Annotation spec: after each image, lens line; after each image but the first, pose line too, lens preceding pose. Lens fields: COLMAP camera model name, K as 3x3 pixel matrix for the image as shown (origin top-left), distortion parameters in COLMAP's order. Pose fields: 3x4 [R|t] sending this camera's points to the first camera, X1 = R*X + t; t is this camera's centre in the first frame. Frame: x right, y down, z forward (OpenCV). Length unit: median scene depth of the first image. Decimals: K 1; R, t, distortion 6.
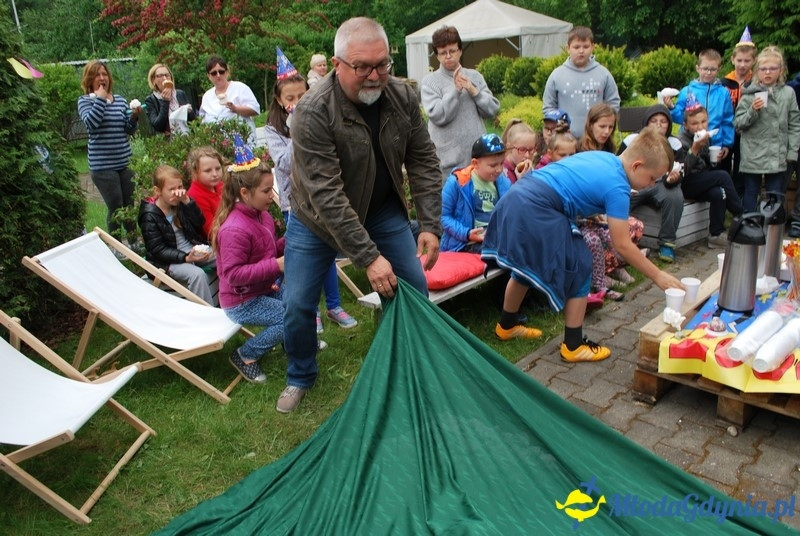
lens RADIAL K [[626.1, 0, 403.4], [0, 626.1, 264.6], [0, 0, 1]] dist [-0.092582, 0.019264]
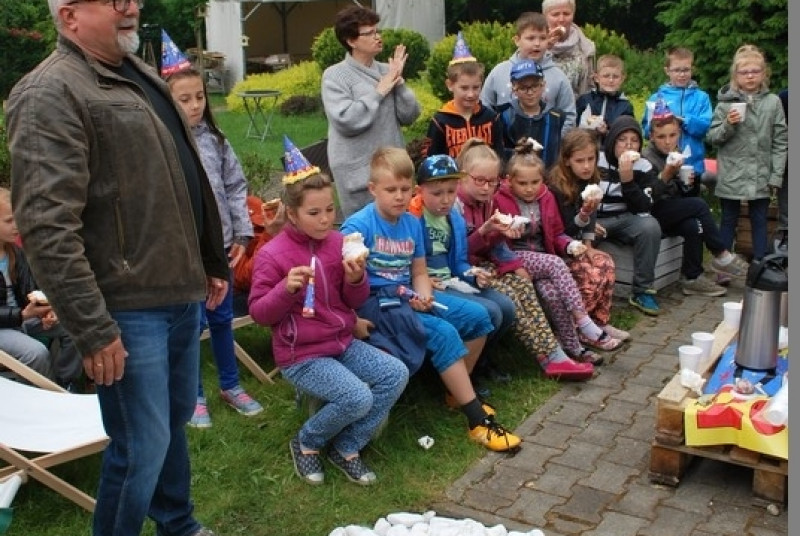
lens RADIAL K [[934.2, 0, 391.2], [0, 934.2, 264.2], [0, 0, 1]] dist [-0.084435, 0.000000]
pose [[0.974611, -0.009790, 0.223692, -0.183321], [0.023907, 0.997883, -0.060488, -0.003759], [-0.222626, 0.064300, 0.972781, -0.107834]]
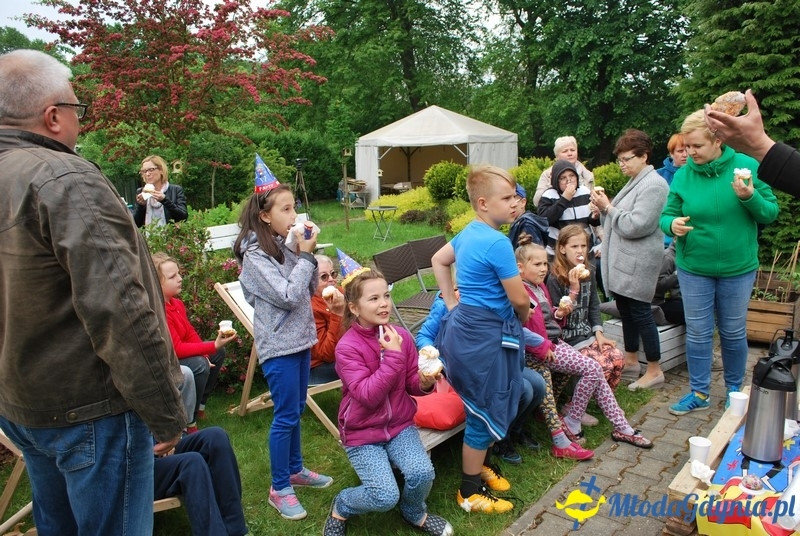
lens RADIAL K [[626.1, 0, 403.5], [0, 626.1, 267.7], [0, 0, 1]] dist [-0.092582, 0.019264]
pose [[0.994844, 0.030724, 0.096653, -0.070017], [-0.016080, 0.988738, -0.148792, -0.053497], [-0.100136, 0.146470, 0.984134, 0.095760]]
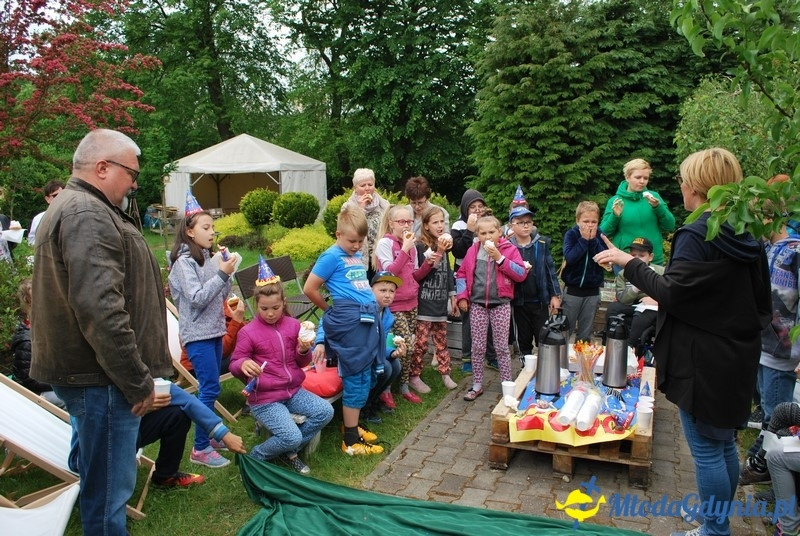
lens RADIAL K [[626.1, 0, 401.2], [0, 626.1, 262.9], [0, 0, 1]] dist [-0.092582, 0.019264]
pose [[0.918603, 0.012324, 0.394988, -0.250254], [0.067837, 0.979760, -0.188333, 0.020758], [-0.389315, 0.199798, 0.899175, -0.148577]]
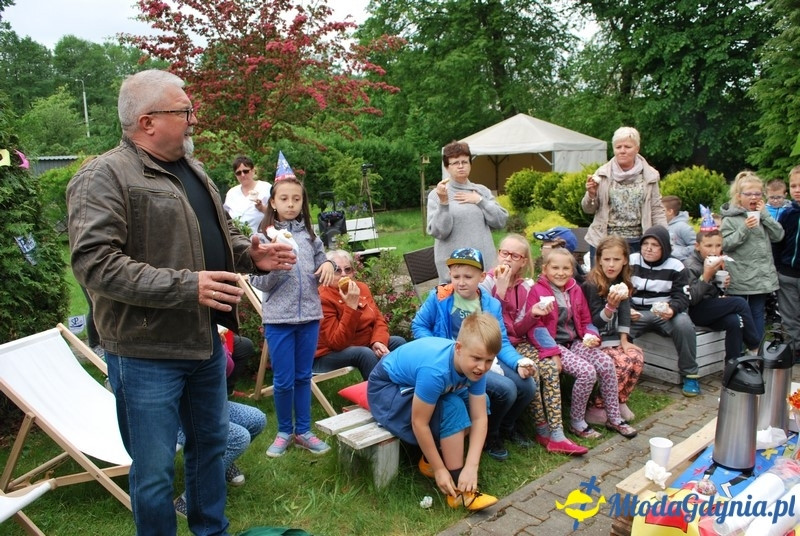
lens RADIAL K [[626.1, 0, 402.3], [0, 626.1, 261.7], [0, 0, 1]] dist [-0.092582, 0.019264]
pose [[0.996554, 0.053229, -0.063608, 0.093100], [-0.063246, 0.983827, -0.167584, -0.030193], [0.053659, 0.171030, 0.983804, 0.066659]]
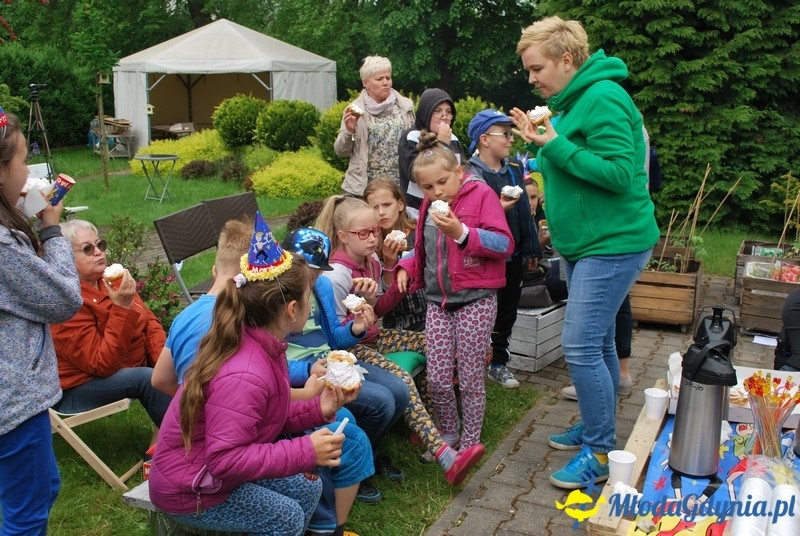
lens RADIAL K [[815.8, 0, 402.9], [0, 815.8, 268.6], [0, 0, 1]] dist [-0.062315, 0.000000]
pose [[0.935078, 0.002214, 0.354436, -0.090240], [0.038855, 0.993313, -0.108714, -0.060163], [-0.352307, 0.115428, 0.928739, 0.167766]]
